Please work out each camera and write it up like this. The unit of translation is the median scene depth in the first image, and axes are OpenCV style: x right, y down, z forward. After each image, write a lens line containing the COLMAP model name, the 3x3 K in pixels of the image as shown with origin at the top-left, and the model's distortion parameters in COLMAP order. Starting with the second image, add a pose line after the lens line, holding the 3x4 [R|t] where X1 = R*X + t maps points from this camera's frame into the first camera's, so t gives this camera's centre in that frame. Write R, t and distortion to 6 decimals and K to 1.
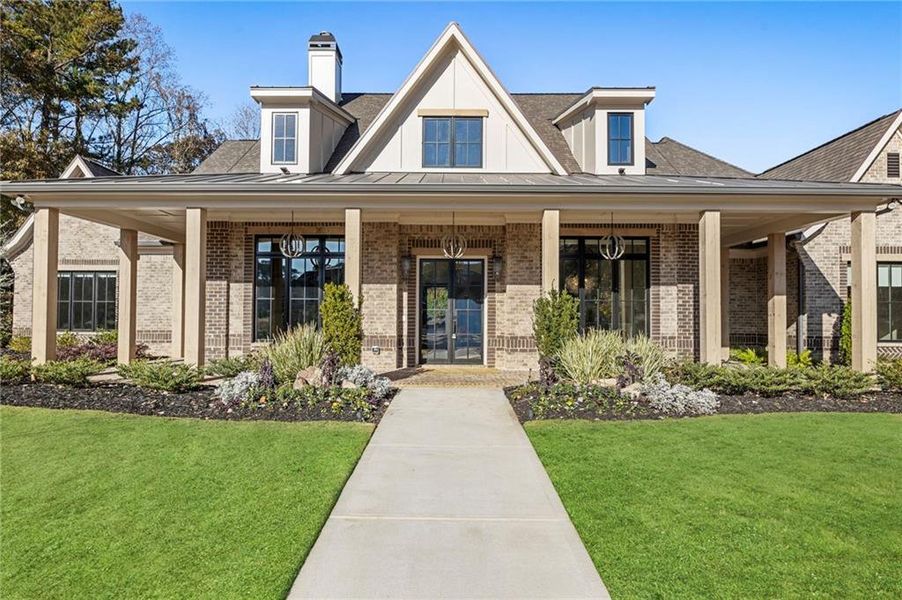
lens RADIAL K [[459.1, 0, 452.1], [0, 459.1, 303.7], [0, 0, 1]] dist [-0.002632, -0.000476]
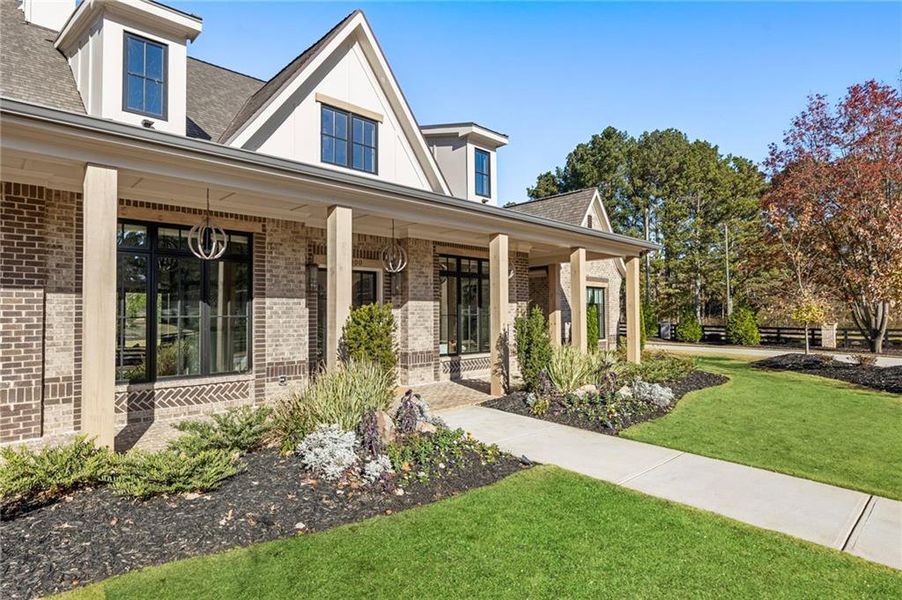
lens RADIAL K [[459.1, 0, 452.1], [0, 459.1, 303.7], [0, 0, 1]] dist [-0.002632, -0.000476]
pose [[0.752212, 0.007891, 0.658873, -0.443707], [-0.000421, 0.999934, -0.011496, -0.021349], [-0.658920, 0.008370, 0.752166, 0.194161]]
